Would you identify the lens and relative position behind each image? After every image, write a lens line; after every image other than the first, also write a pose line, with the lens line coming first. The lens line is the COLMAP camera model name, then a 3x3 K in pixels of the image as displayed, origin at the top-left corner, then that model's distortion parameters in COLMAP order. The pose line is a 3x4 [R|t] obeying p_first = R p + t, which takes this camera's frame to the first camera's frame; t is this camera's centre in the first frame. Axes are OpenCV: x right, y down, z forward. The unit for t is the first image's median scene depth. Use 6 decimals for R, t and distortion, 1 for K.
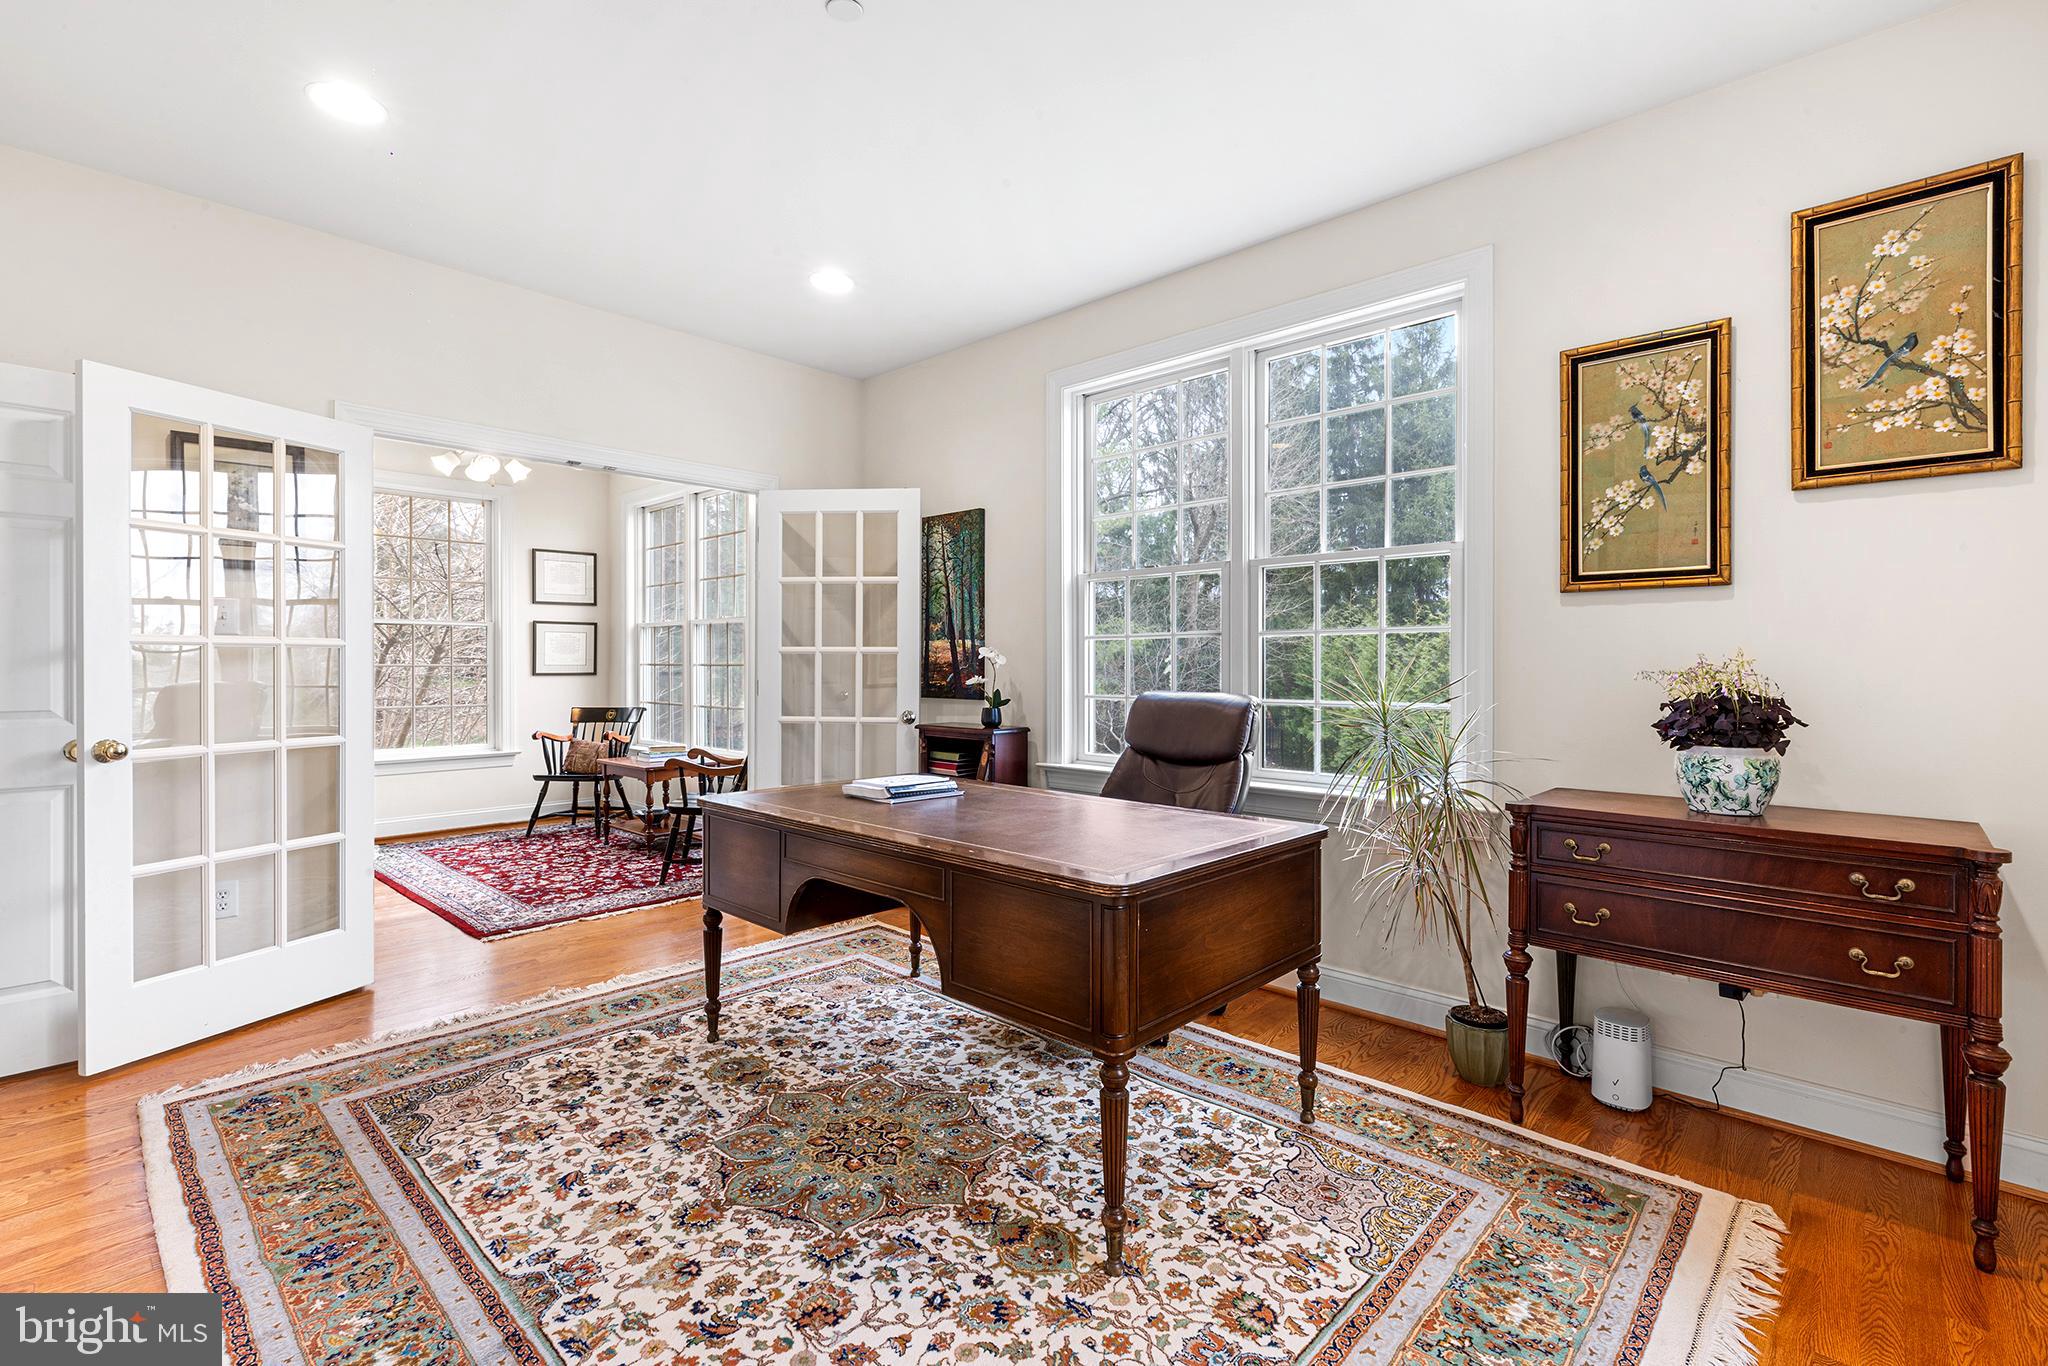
lens RADIAL K [[922.2, 0, 1030.8], [0, 922.2, 678.3], [0, 0, 1]] dist [0.003240, -0.002013]
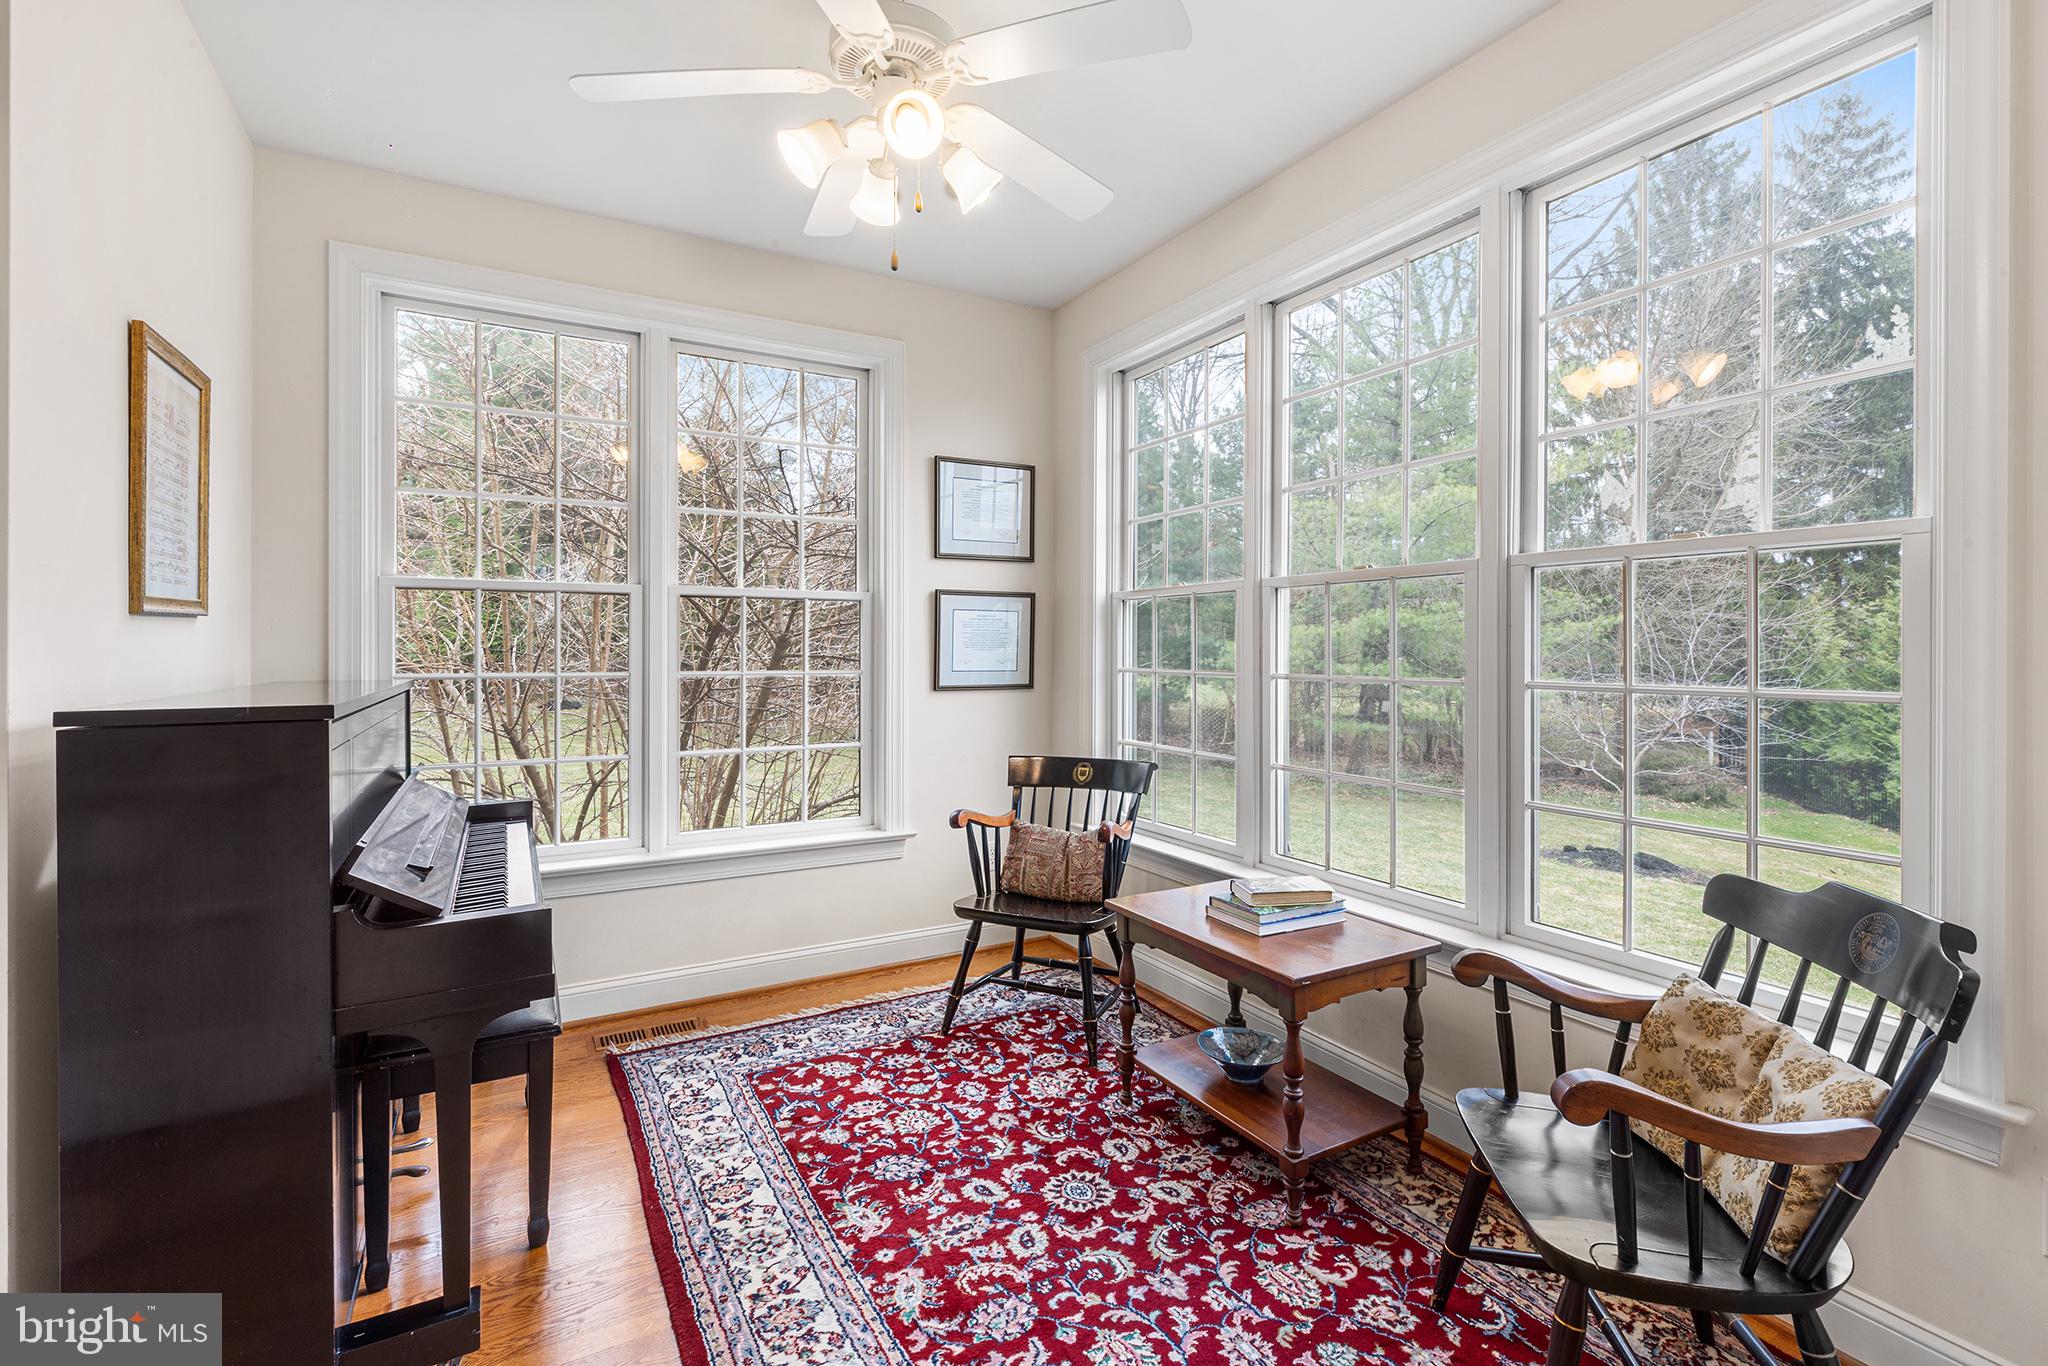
lens RADIAL K [[922.2, 0, 1020.6], [0, 922.2, 661.8], [0, 0, 1]] dist [0.003240, -0.002013]
pose [[0.953488, 0.006346, -0.301364, -0.327906], [-0.007777, 0.999963, -0.003549, -0.018189], [0.301330, 0.005728, 0.953503, 0.499249]]
